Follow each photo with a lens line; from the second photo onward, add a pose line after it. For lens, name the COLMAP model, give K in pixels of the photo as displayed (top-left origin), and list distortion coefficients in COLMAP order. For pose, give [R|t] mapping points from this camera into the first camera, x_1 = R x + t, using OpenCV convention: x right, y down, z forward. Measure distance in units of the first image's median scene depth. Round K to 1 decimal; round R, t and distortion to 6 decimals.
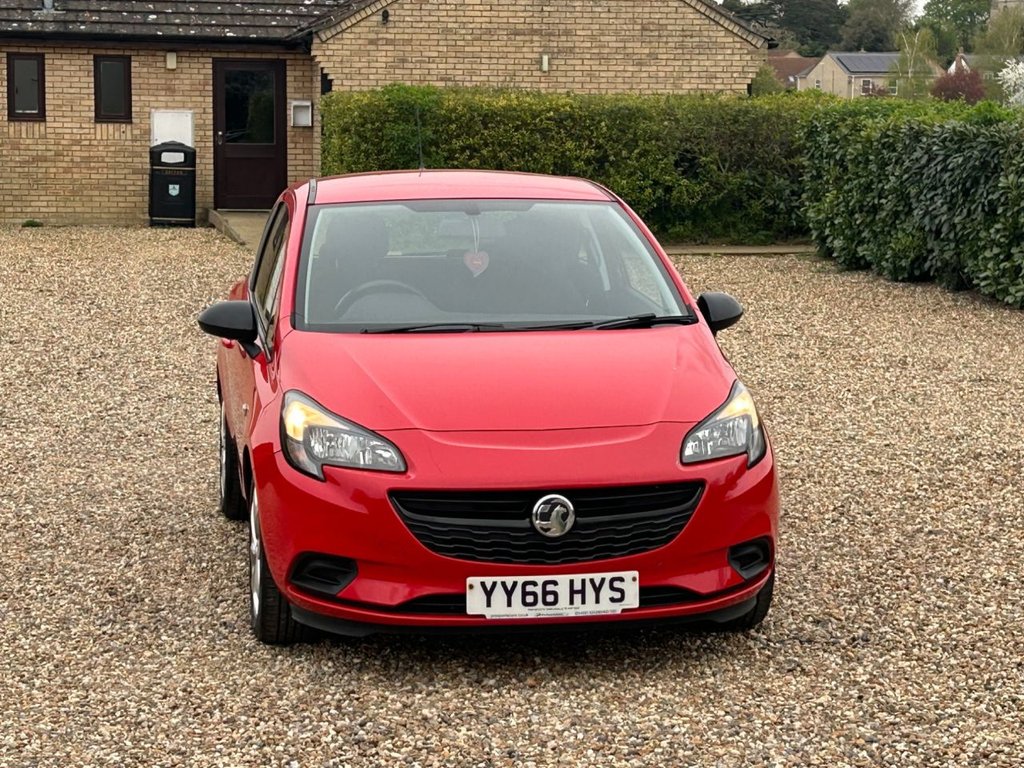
lens RADIAL K [[2509.3, 0, 507.0], [0, 2509.3, 392.5], [0, 0, 1]] dist [0.192182, 0.000000]
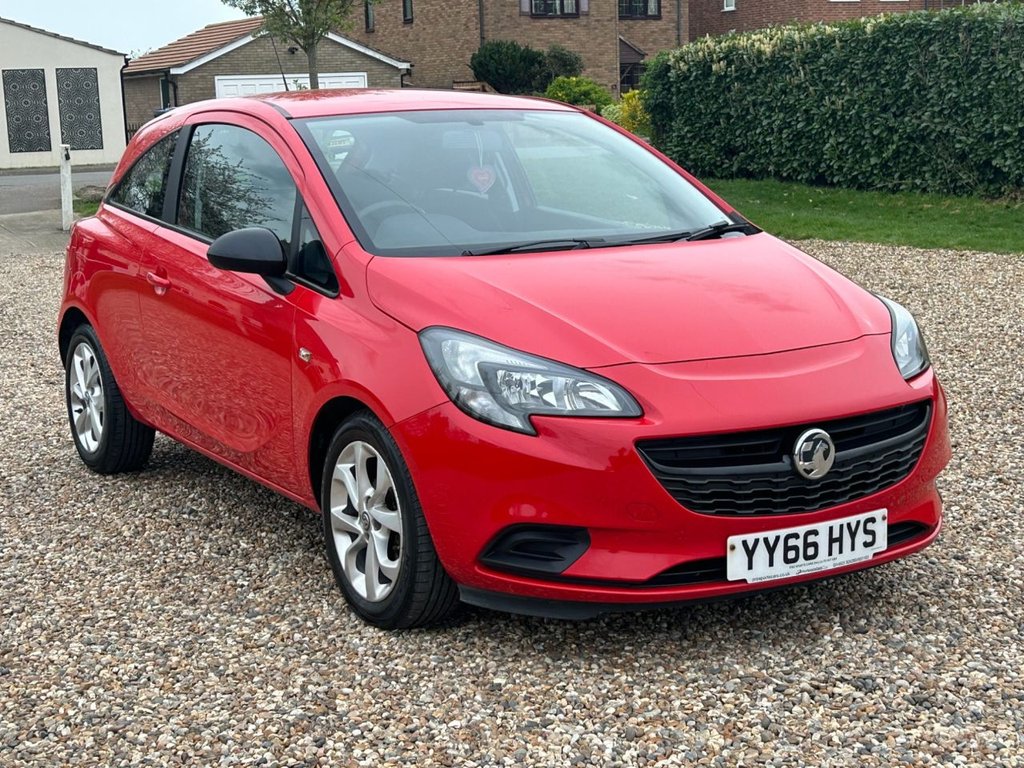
lens RADIAL K [[1676.6, 0, 492.9], [0, 1676.6, 408.3], [0, 0, 1]] dist [0.113582, 0.000000]
pose [[0.933253, -0.079123, 0.350398, -0.276715], [0.059530, 0.996018, 0.066358, -0.010099], [-0.354253, -0.041070, 0.934247, 0.506030]]
